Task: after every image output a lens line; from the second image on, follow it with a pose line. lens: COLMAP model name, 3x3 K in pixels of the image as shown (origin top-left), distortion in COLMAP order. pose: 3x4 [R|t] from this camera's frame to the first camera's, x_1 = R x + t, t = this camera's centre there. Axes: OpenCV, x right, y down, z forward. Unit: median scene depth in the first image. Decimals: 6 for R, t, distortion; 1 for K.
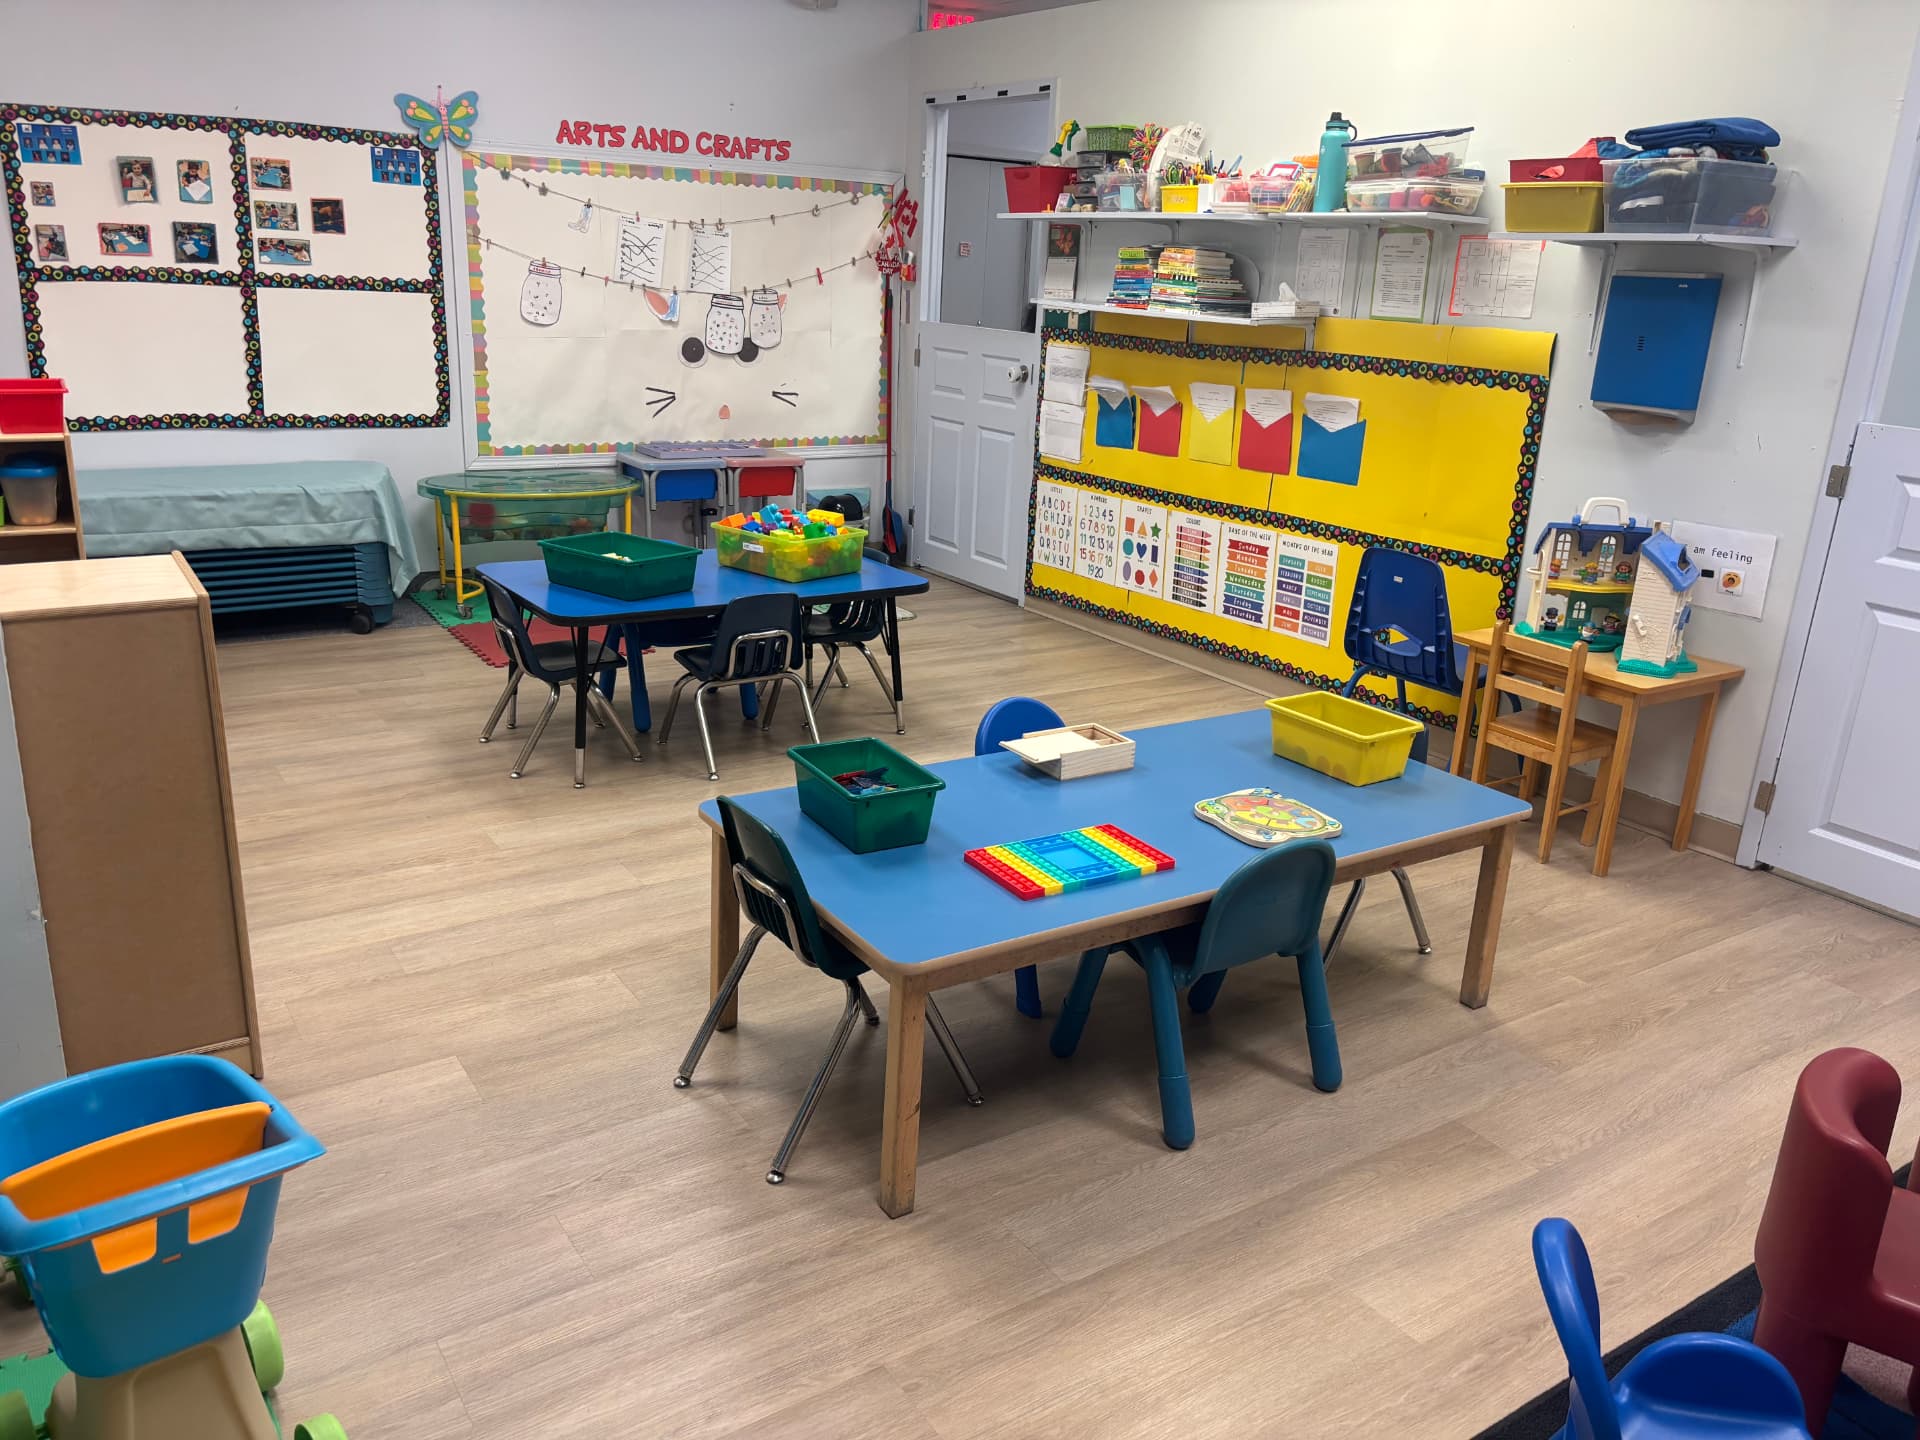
lens RADIAL K [[1451.0, 0, 969.5], [0, 1451.0, 715.1], [0, 0, 1]] dist [0.023678, -0.016588]
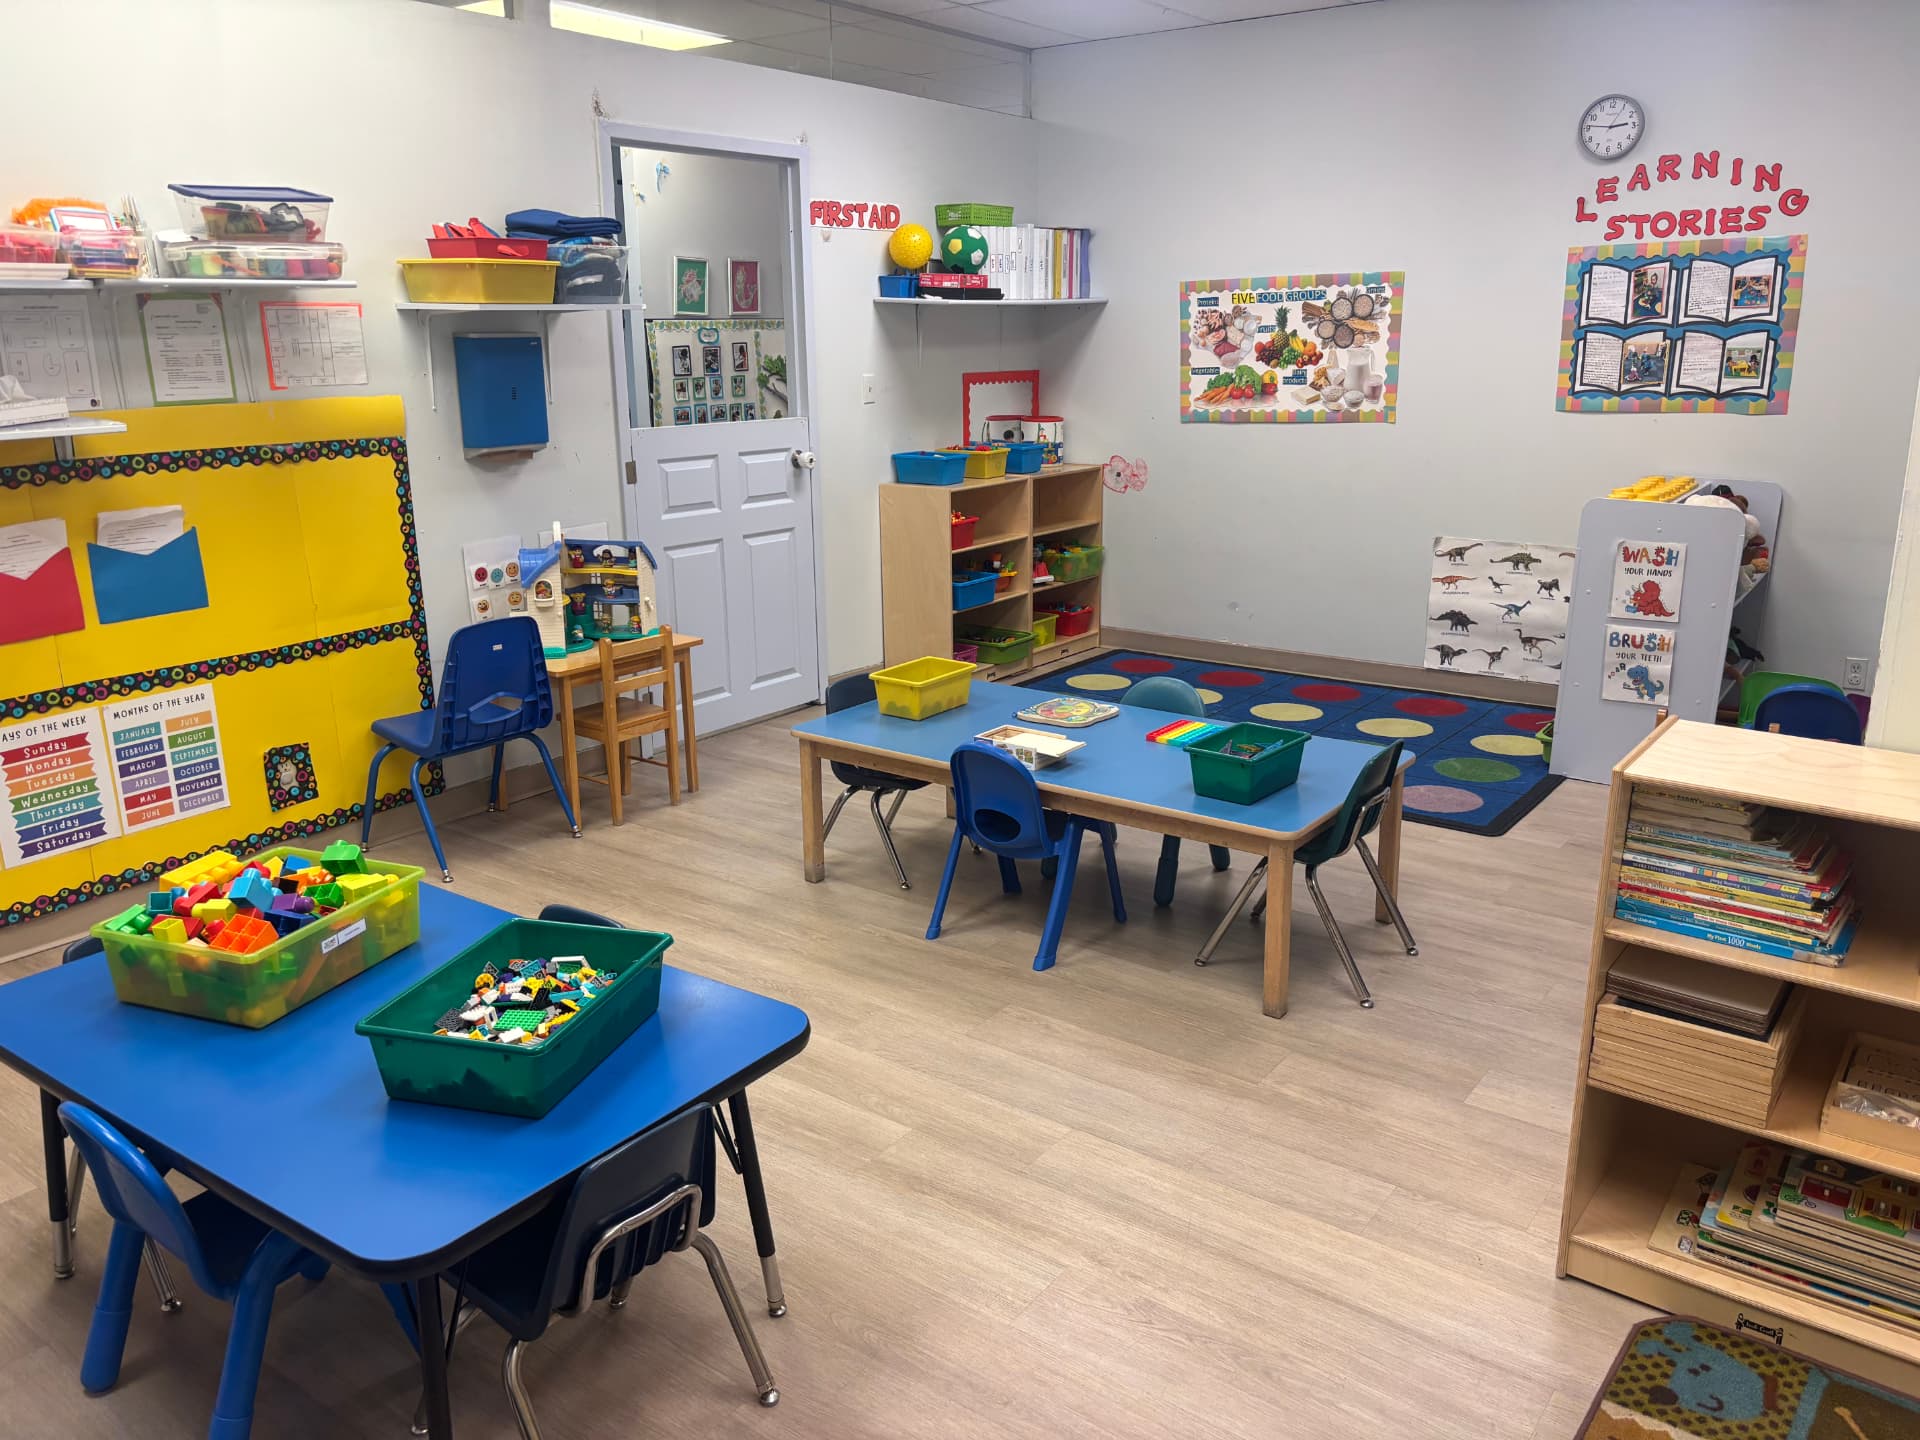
lens RADIAL K [[1451.0, 0, 966.6], [0, 1451.0, 710.9], [0, 0, 1]] dist [0.023678, -0.016588]
pose [[-0.333548, -0.288778, 0.897415, -0.614175], [0.273466, 0.881361, 0.385253, -0.299037], [-0.902199, 0.373913, -0.215005, 0.799847]]
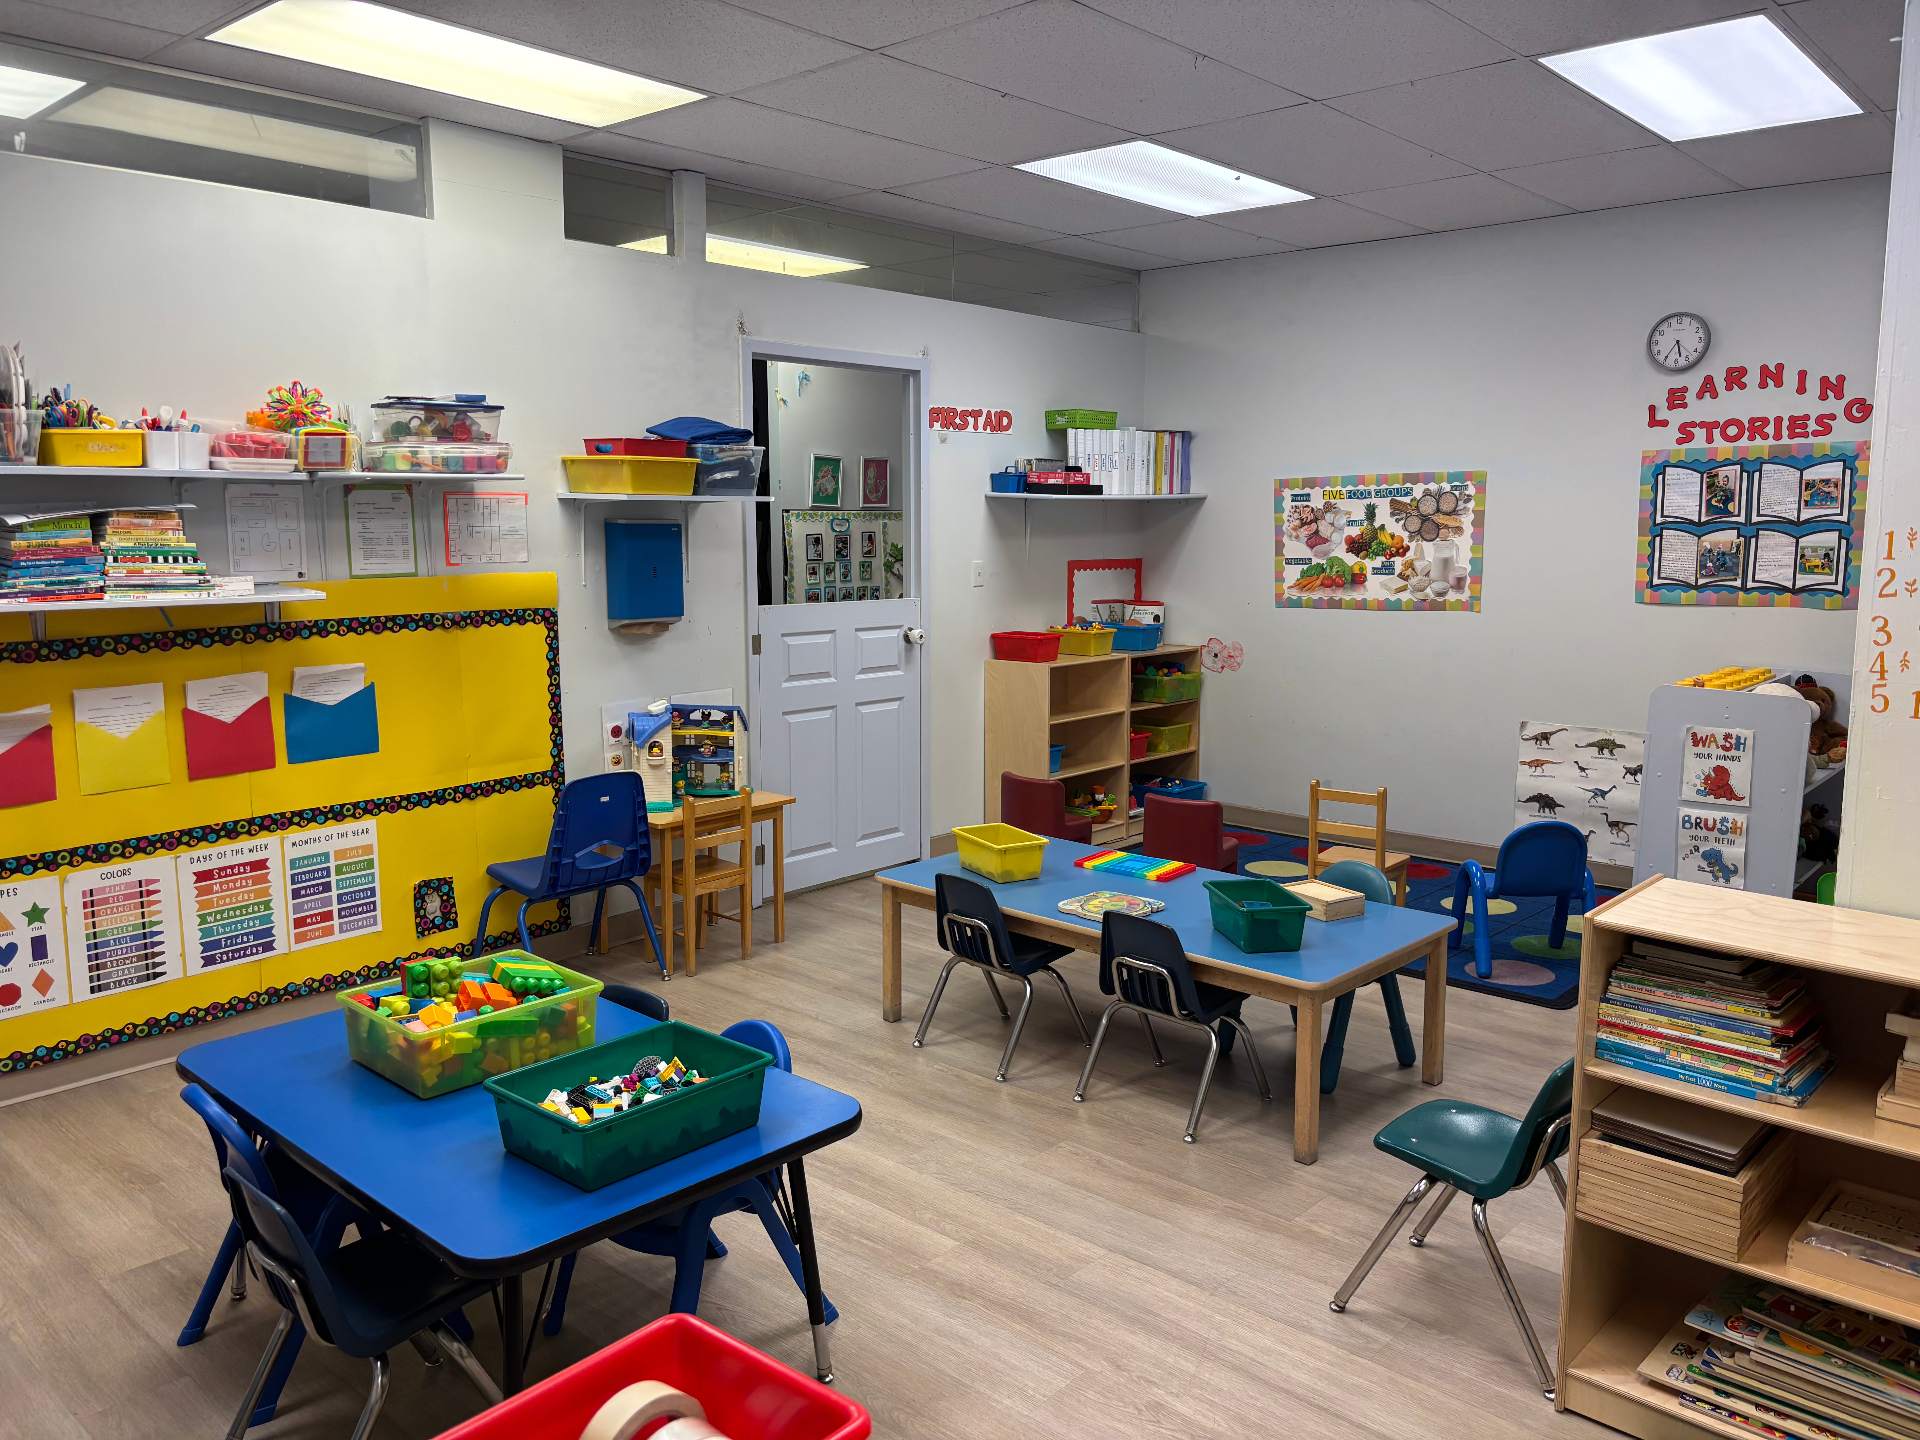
lens RADIAL K [[1451.0, 0, 964.4], [0, 1451.0, 713.4], [0, 0, 1]] dist [0.023678, -0.016588]
pose [[-0.237874, -0.181652, 0.954159, -0.692018], [0.277582, 0.928672, 0.246002, -0.299549], [-0.930787, 0.323375, -0.170483, 0.788260]]
